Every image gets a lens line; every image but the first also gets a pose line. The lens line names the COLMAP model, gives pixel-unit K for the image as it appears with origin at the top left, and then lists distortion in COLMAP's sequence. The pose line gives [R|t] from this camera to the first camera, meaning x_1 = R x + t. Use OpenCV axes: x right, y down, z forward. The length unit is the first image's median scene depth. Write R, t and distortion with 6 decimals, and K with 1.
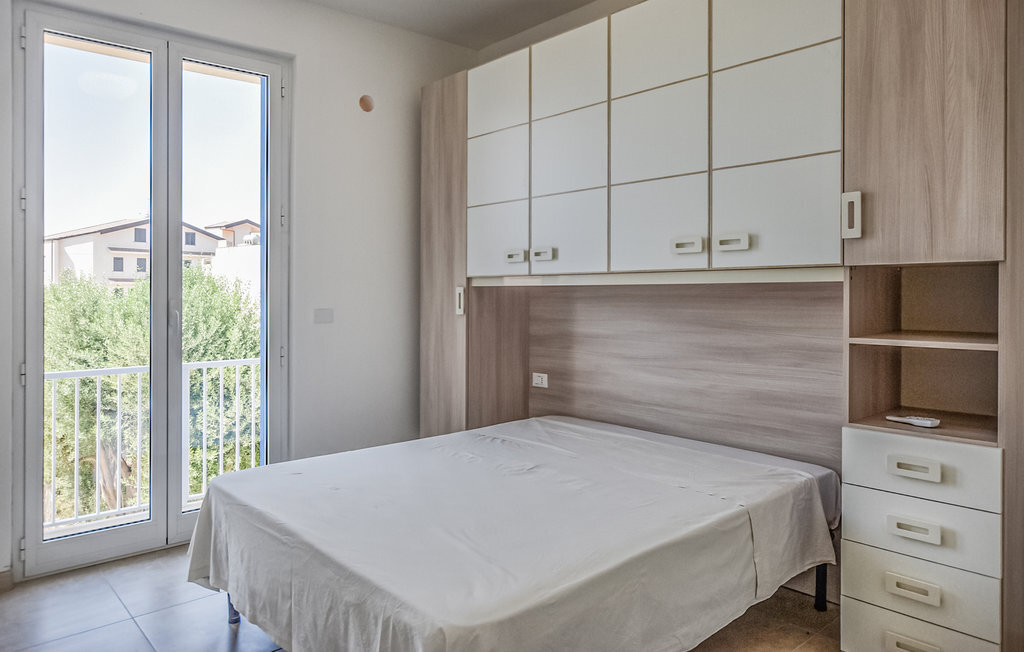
lens RADIAL K [[698.6, 0, 512.0], [0, 698.6, 326.0], [0, 0, 1]] dist [-0.003374, -0.000857]
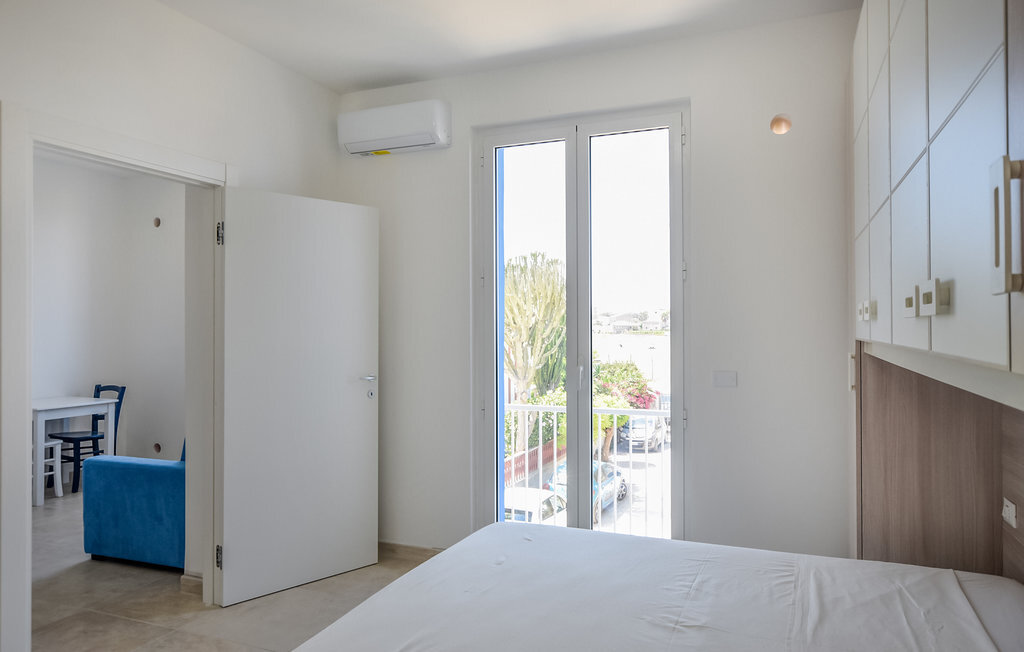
lens RADIAL K [[698.6, 0, 512.0], [0, 698.6, 326.0], [0, 0, 1]] dist [-0.003374, -0.000857]
pose [[0.453224, 0.005859, -0.891377, 0.401928], [-0.047082, 0.998740, -0.017374, -0.055725], [0.890152, 0.049843, 0.452929, 0.374203]]
